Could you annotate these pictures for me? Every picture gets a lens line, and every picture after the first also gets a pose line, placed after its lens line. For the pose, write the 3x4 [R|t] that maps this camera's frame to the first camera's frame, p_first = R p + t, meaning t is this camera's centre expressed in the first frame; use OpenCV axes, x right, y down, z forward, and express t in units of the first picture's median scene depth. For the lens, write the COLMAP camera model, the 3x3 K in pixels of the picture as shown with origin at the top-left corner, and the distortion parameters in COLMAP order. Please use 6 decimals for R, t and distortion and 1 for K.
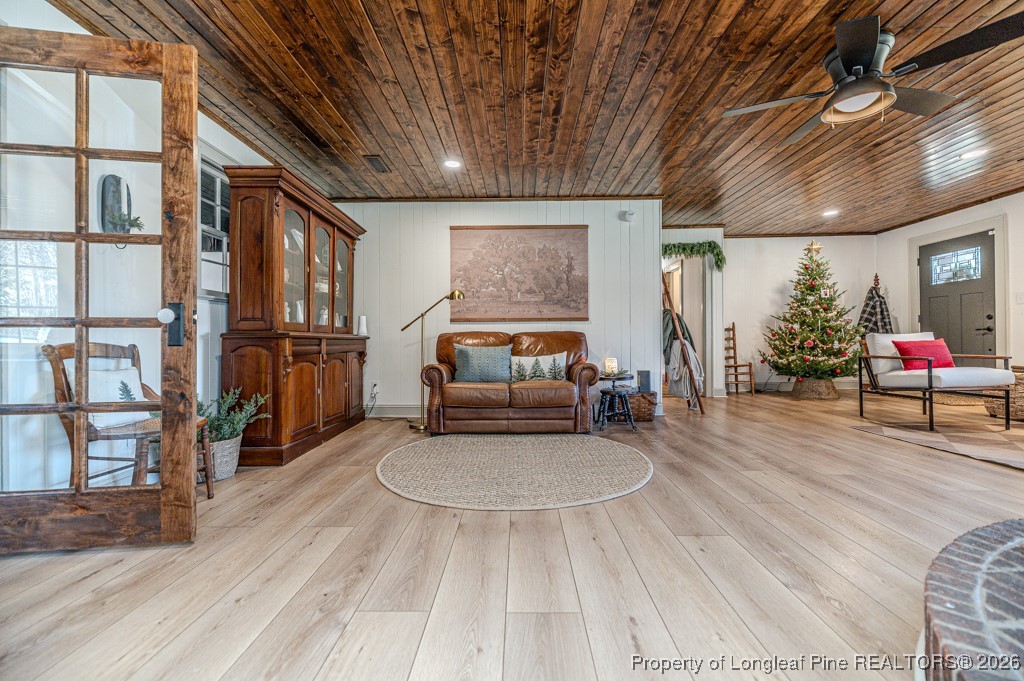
lens RADIAL K [[412.7, 0, 511.9], [0, 412.7, 336.7], [0, 0, 1]] dist [0.001231, 0.000018]
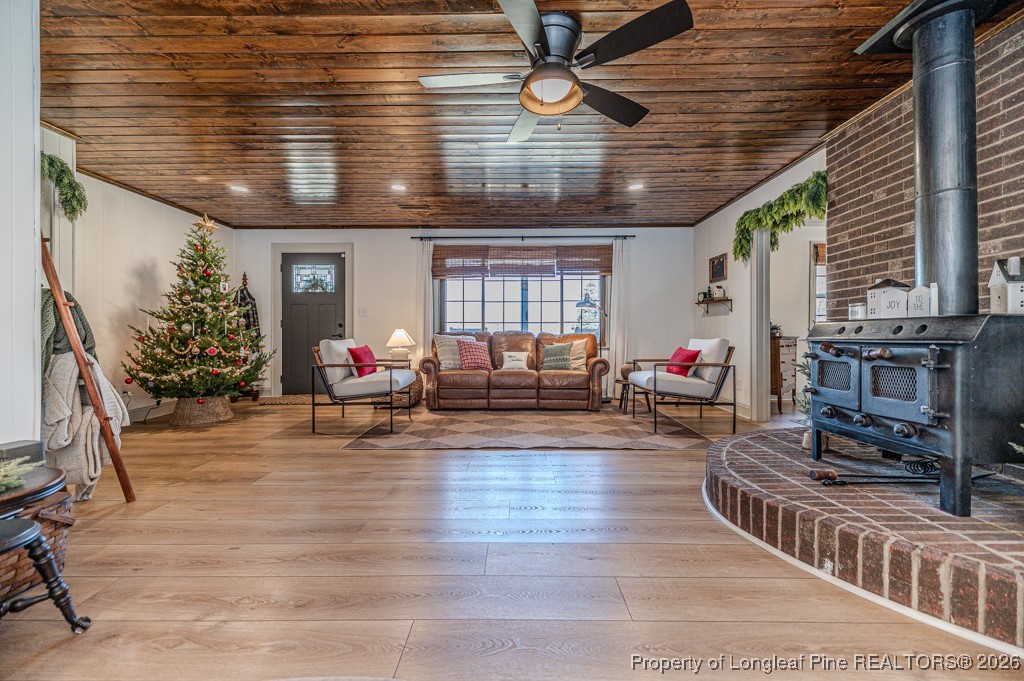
lens RADIAL K [[412.7, 0, 511.9], [0, 412.7, 336.7], [0, 0, 1]] dist [0.001231, 0.000018]
pose [[-0.014373, 0.008424, 0.999861, -0.039403], [-0.007818, 0.999933, -0.008537, -0.007551], [-0.999866, -0.007940, -0.014306, 0.458106]]
